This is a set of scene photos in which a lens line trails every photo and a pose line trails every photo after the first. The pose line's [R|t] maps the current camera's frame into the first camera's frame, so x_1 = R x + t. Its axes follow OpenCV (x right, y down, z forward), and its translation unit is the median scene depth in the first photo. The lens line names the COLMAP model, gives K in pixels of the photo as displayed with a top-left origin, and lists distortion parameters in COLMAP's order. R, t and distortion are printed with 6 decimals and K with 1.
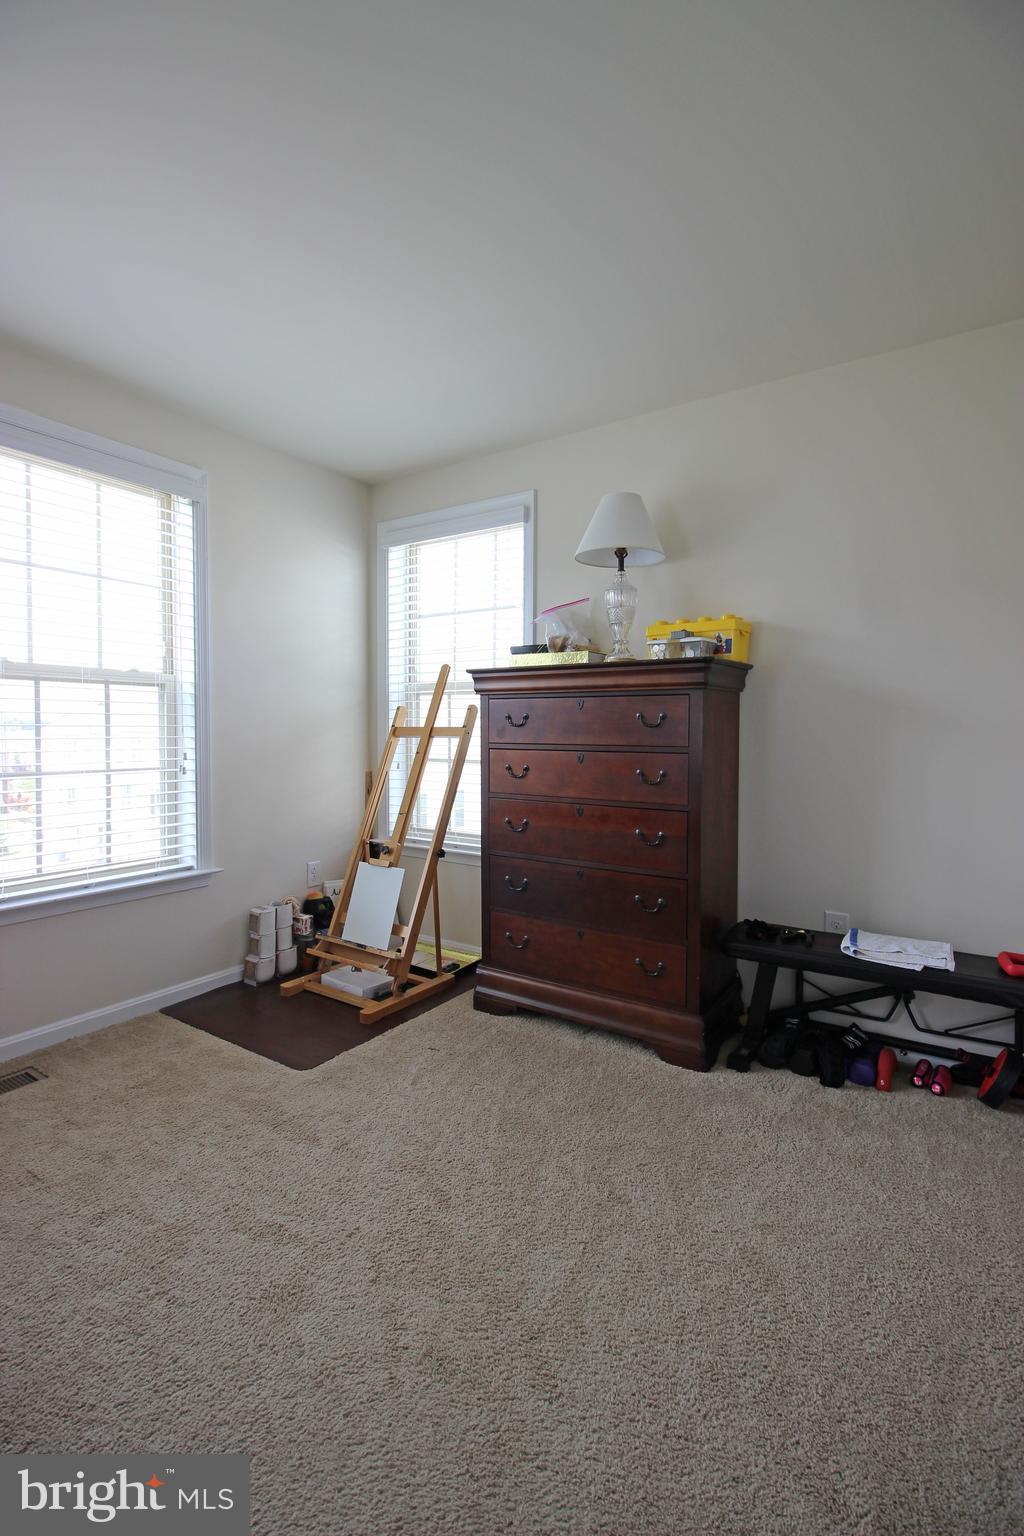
lens RADIAL K [[709.9, 0, 507.8], [0, 709.9, 762.6], [0, 0, 1]] dist [-0.002270, -0.000537]
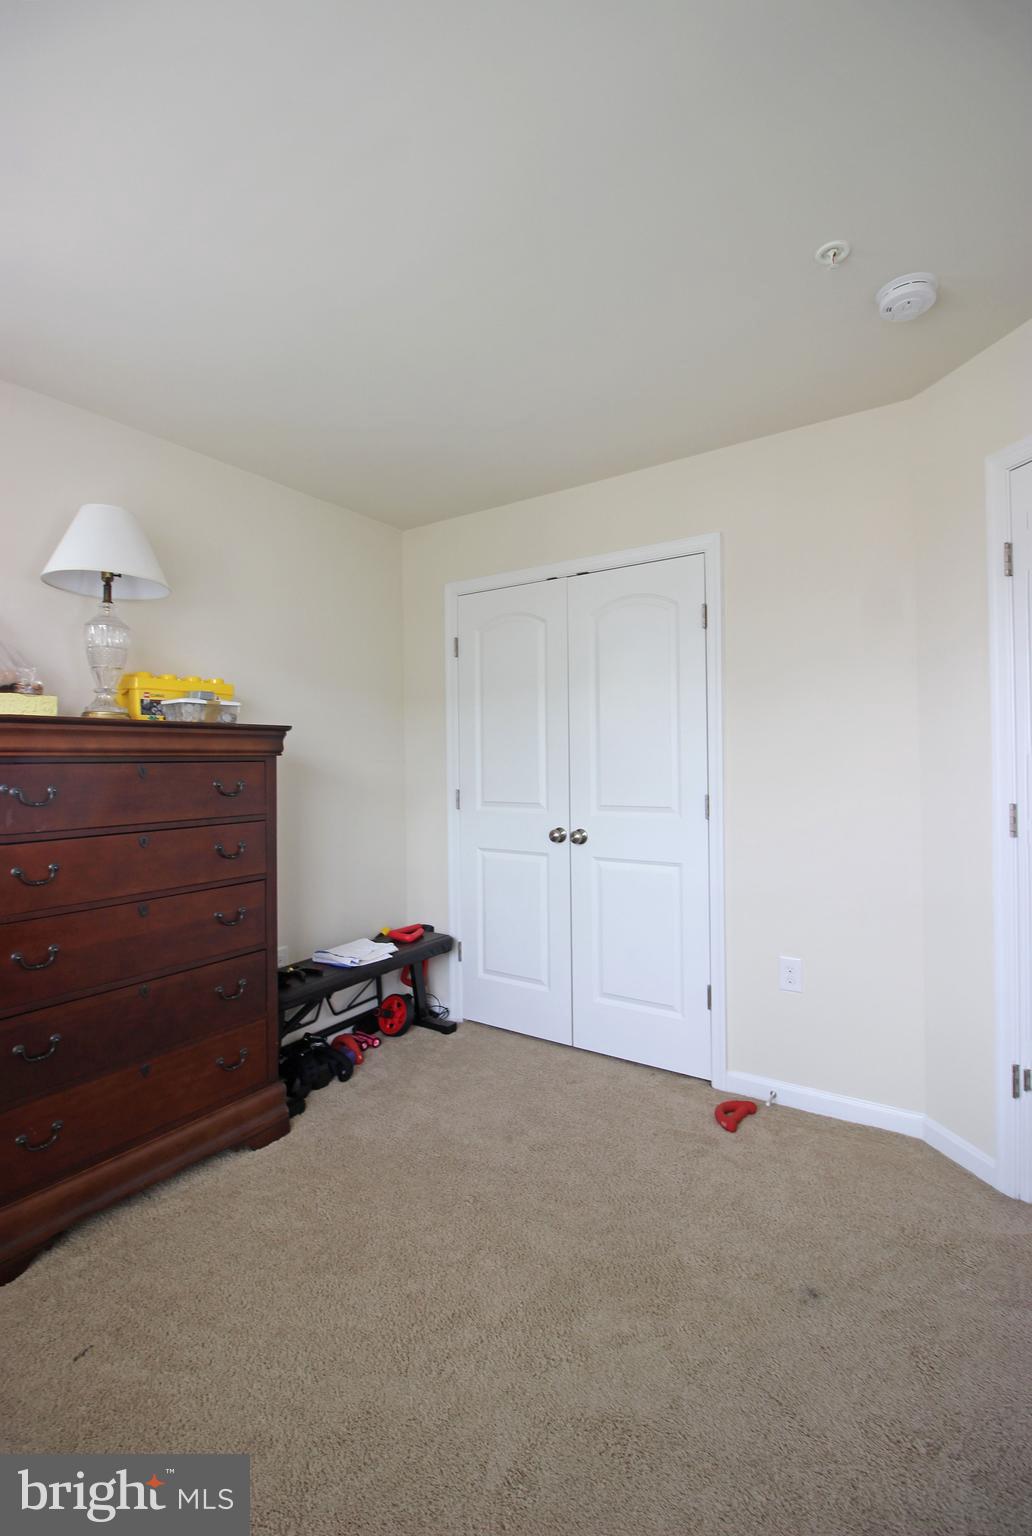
lens RADIAL K [[721.7, 0, 516.0], [0, 721.7, 768.0], [0, 0, 1]] dist [-0.037873, -0.000017]
pose [[0.007797, -0.025237, 0.999651, -0.702756], [0.071327, 0.997149, 0.024618, -0.080749], [-0.997423, 0.071110, 0.009575, 0.611822]]
